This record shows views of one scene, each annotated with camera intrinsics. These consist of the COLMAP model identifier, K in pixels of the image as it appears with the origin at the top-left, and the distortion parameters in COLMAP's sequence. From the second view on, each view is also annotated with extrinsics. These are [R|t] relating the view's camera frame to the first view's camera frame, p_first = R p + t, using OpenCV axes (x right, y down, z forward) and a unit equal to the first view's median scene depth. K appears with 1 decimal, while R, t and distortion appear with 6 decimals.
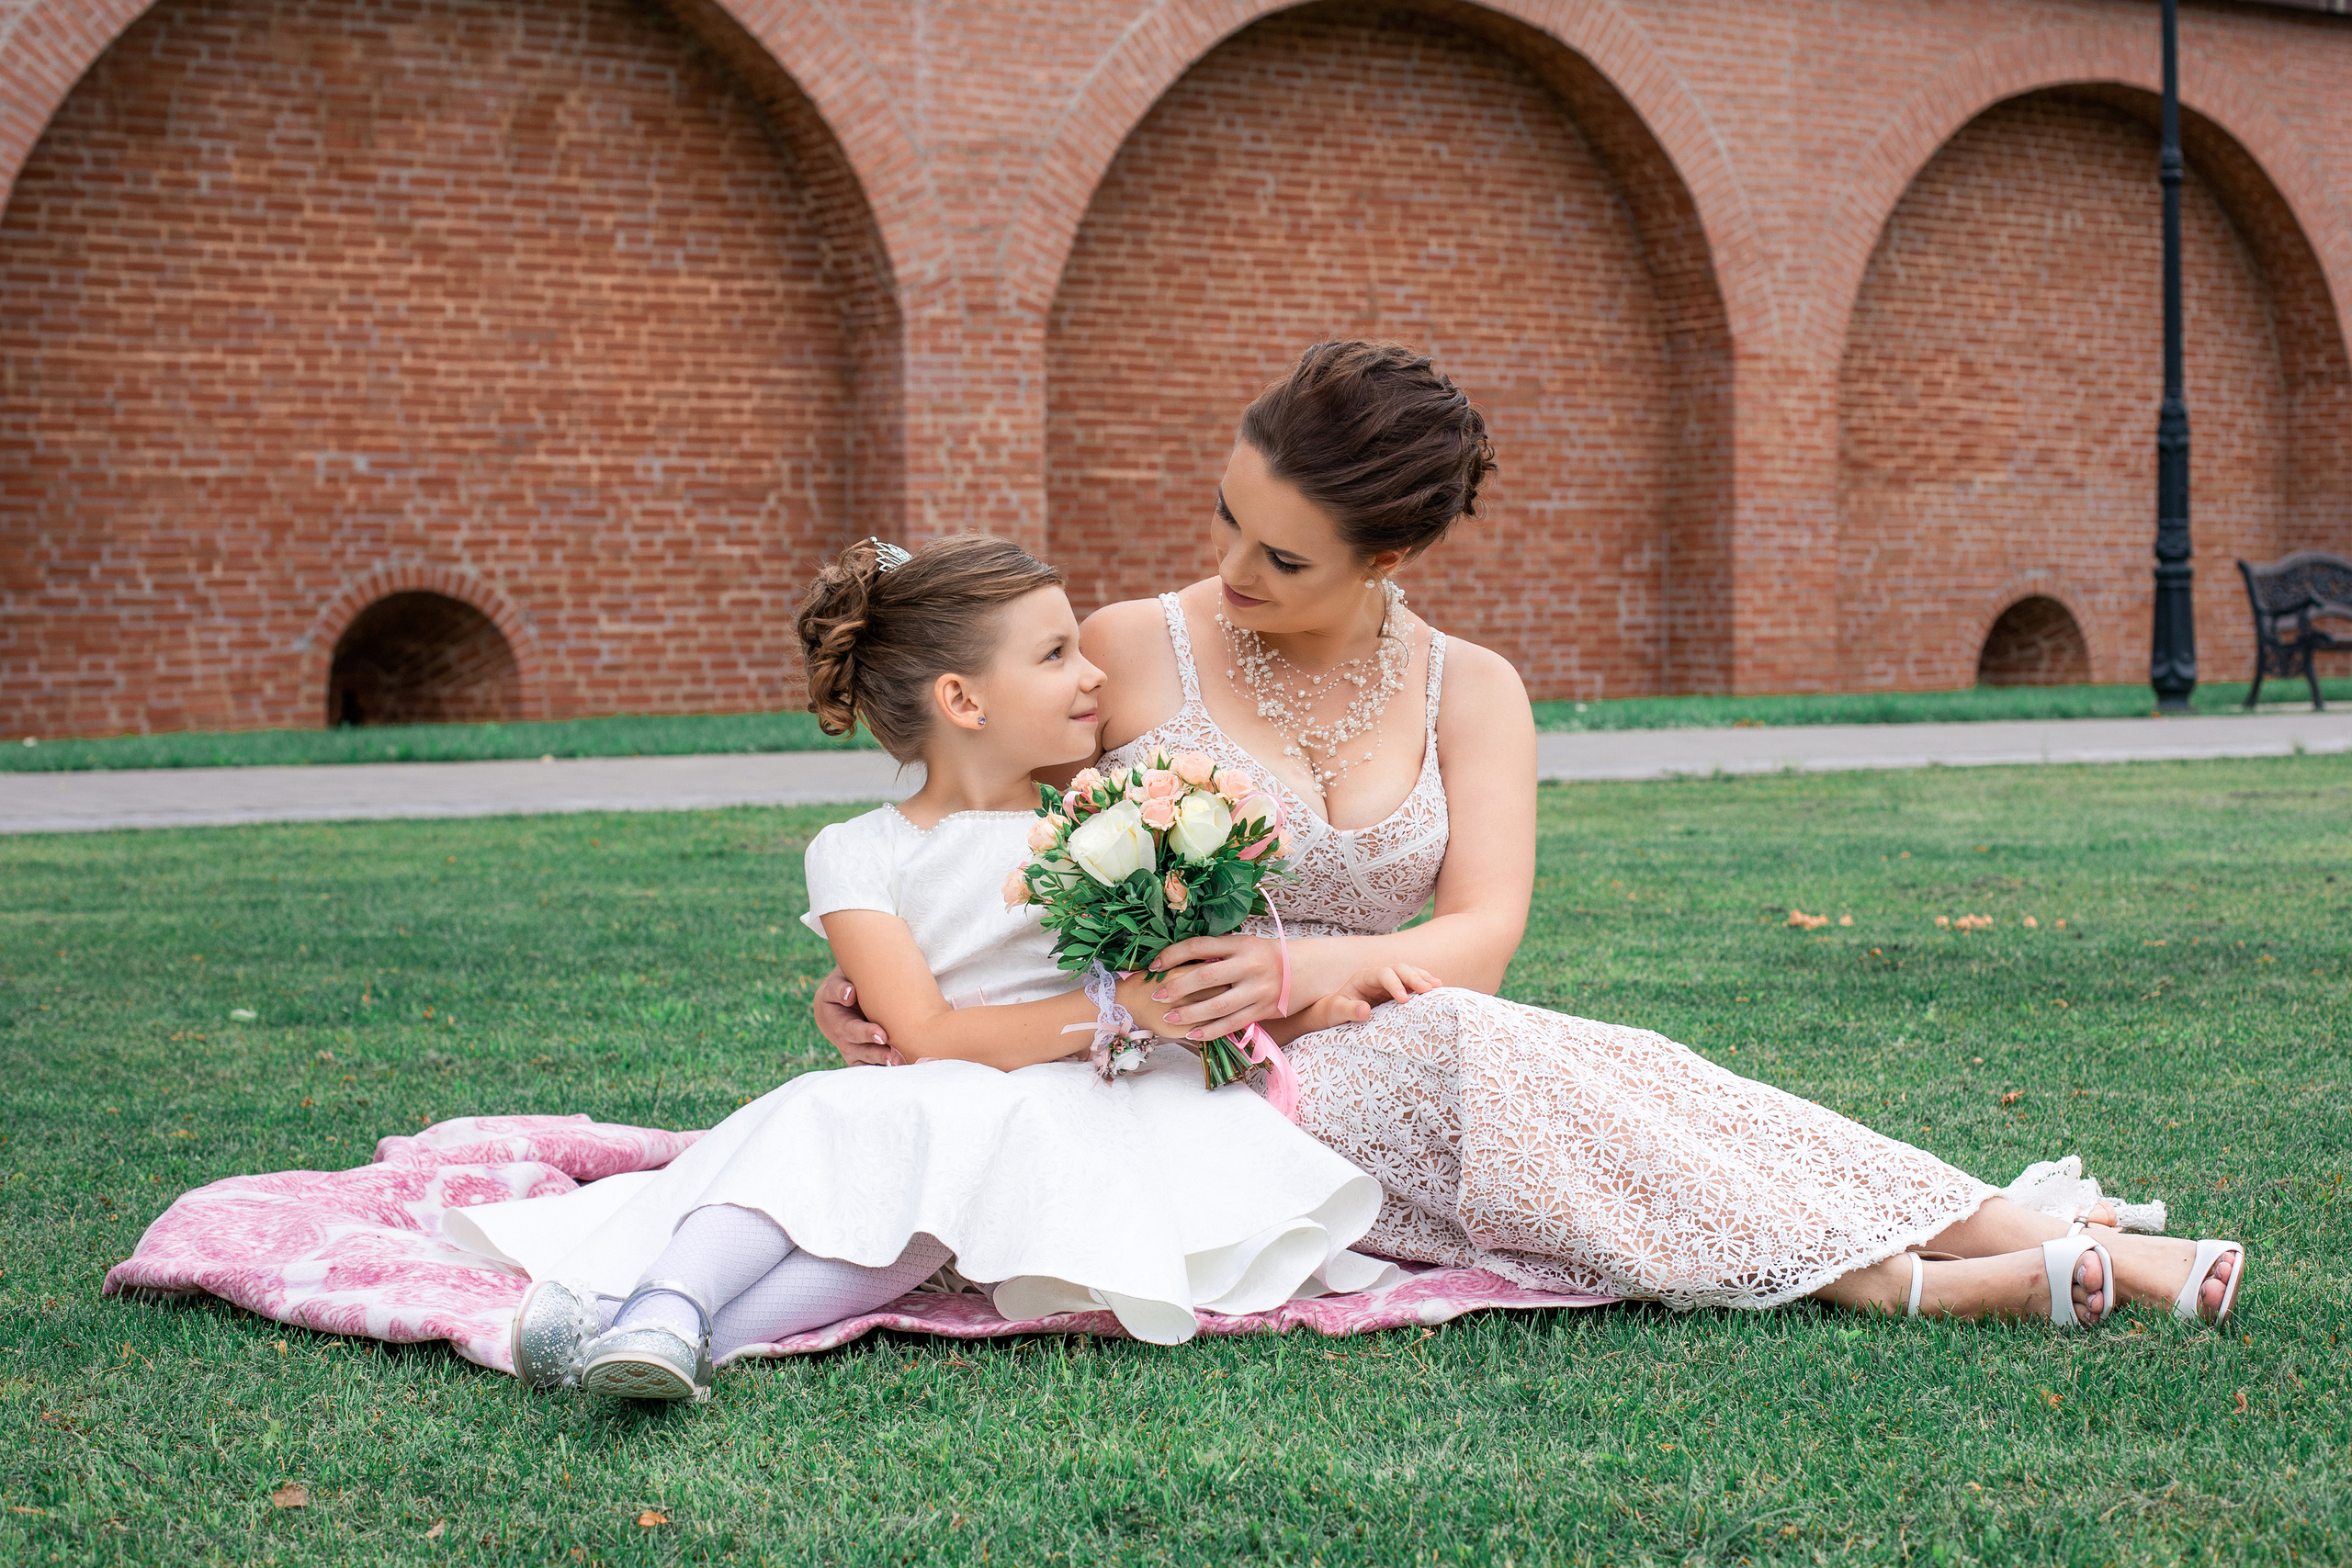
lens RADIAL K [[8324.6, 0, 1172.9], [0, 8324.6, 787.5], [0, 0, 1]] dist [-0.175947, 0.000000]
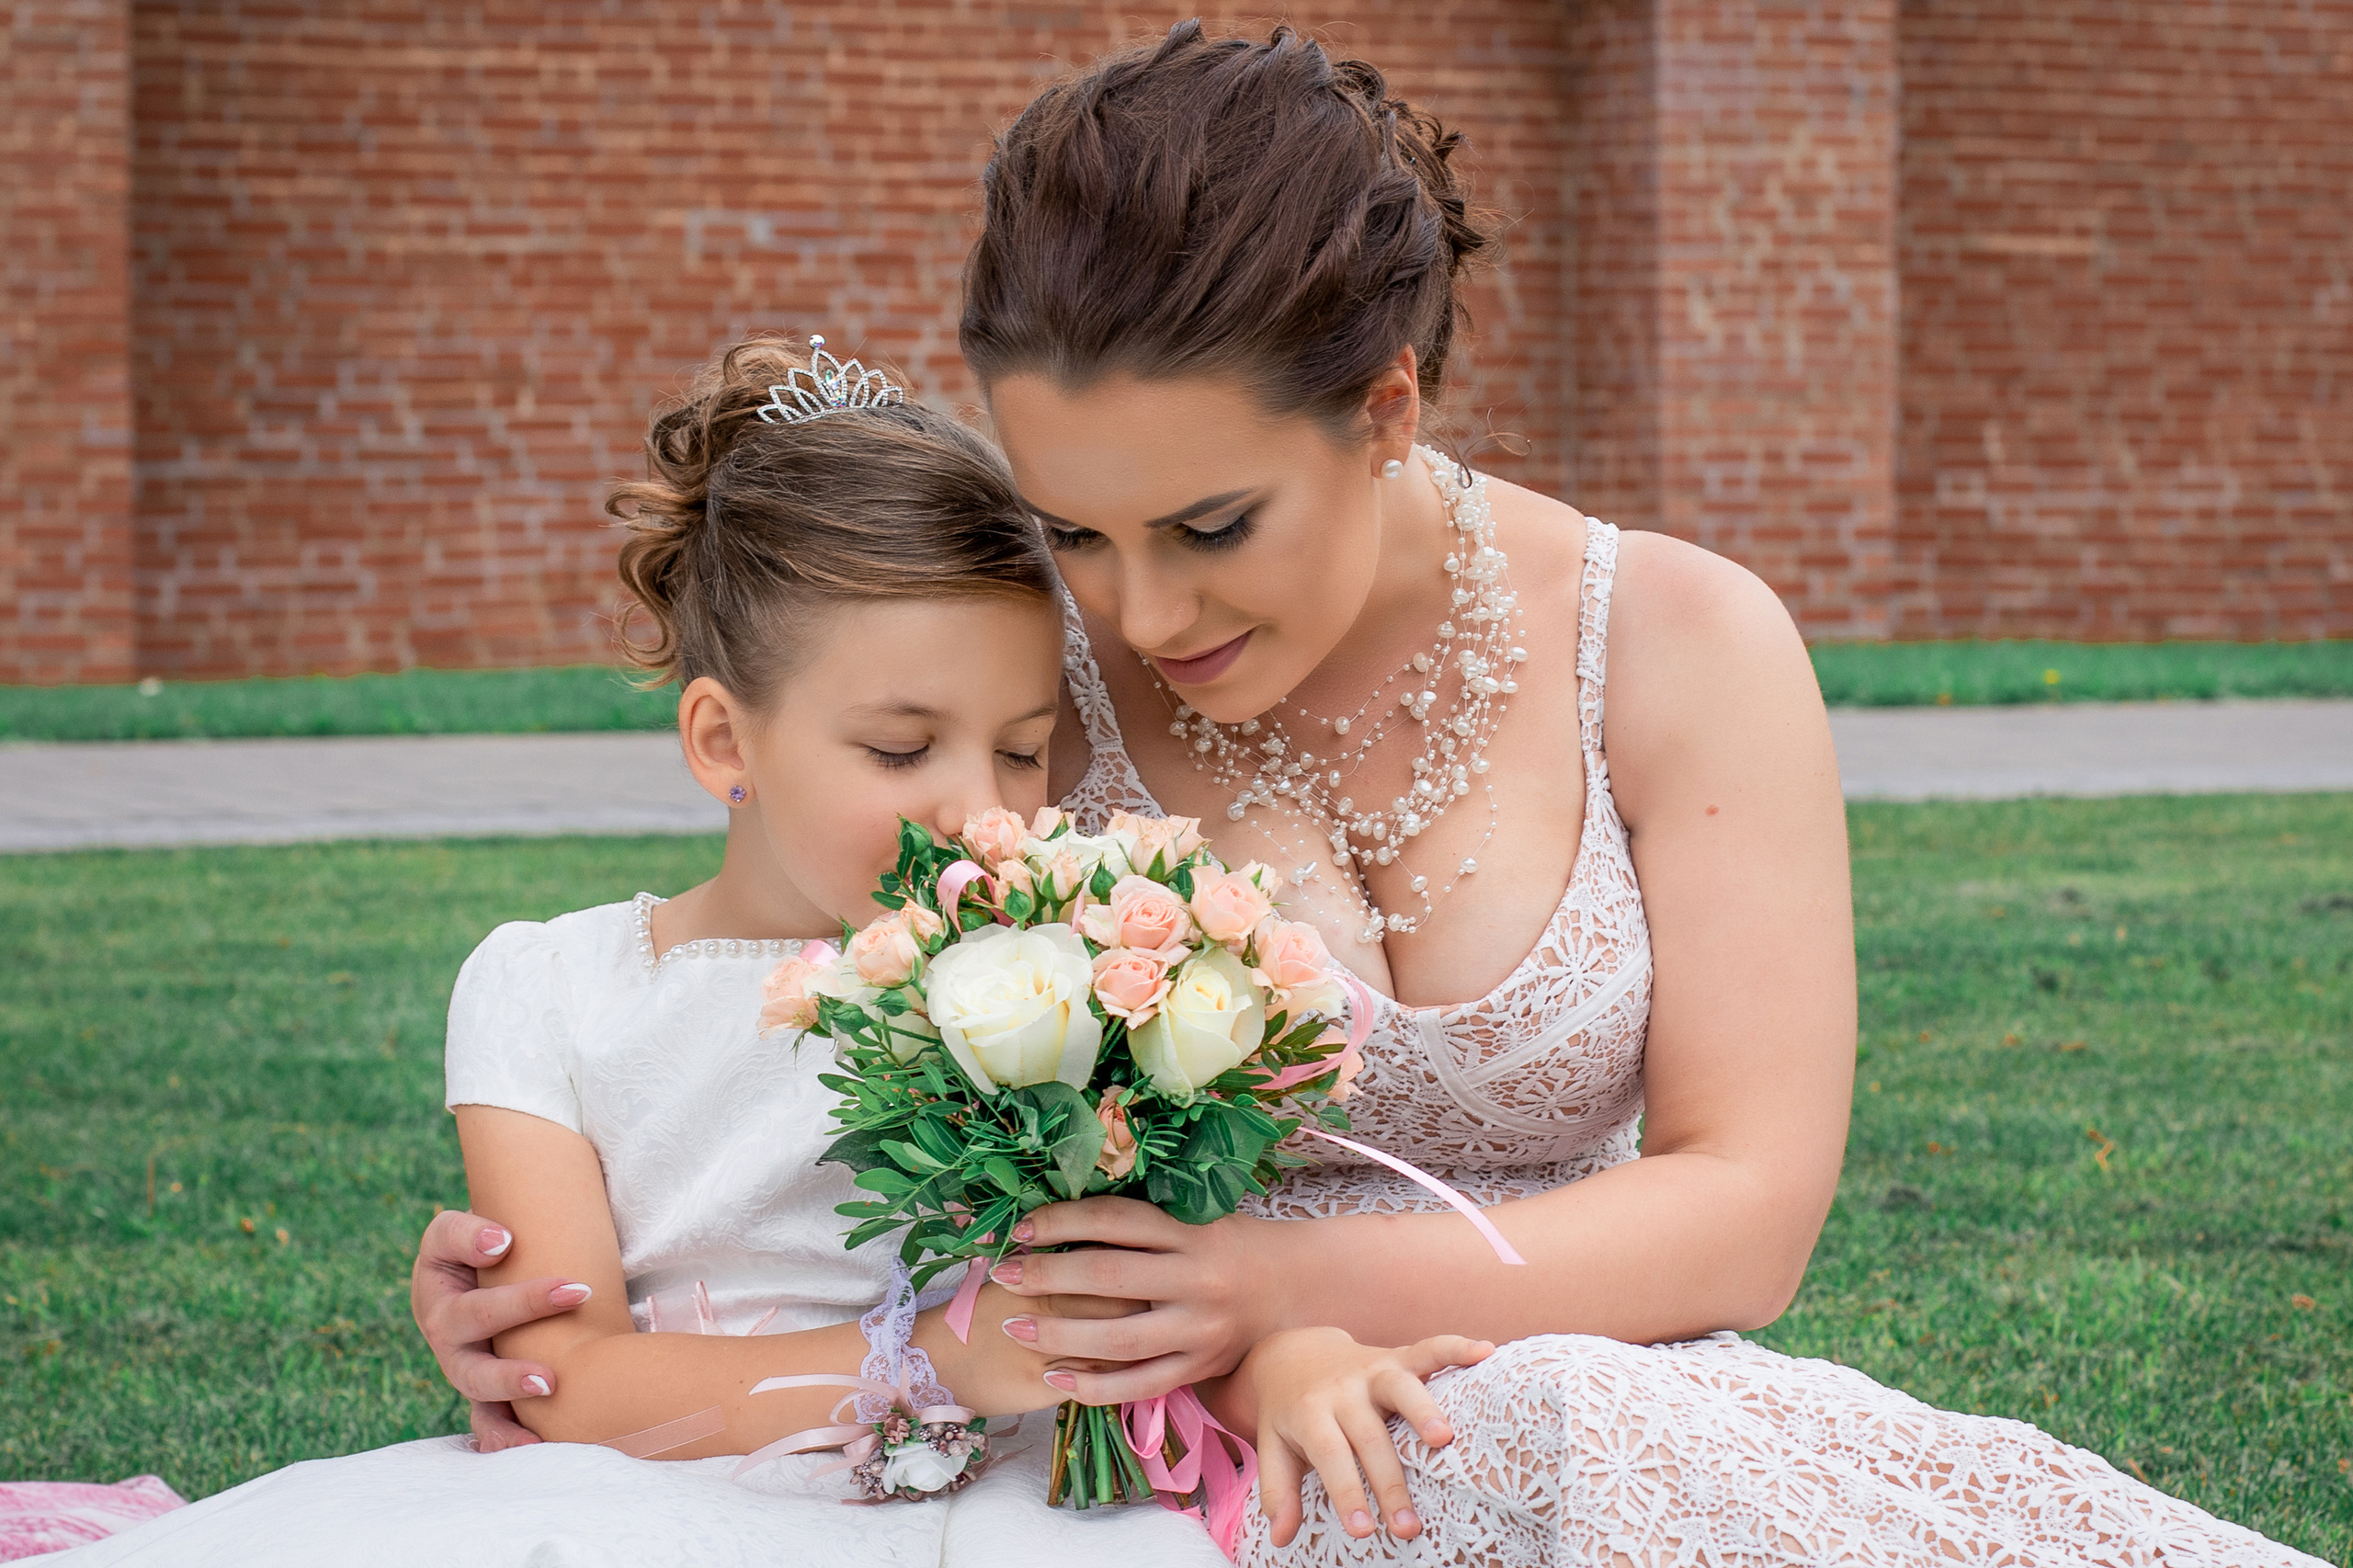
lens RADIAL K [[8328.8, 0, 1179.1], [0, 8328.8, 781.6], [0, 0, 1]] dist [-0.175947, 0.000000]
pose [[0.963346, 0.012776, -0.267957, 0.096683], [-0.008208, 0.999801, 0.018160, -0.009826], [0.268136, -0.015295, 0.963260, 0.419179]]
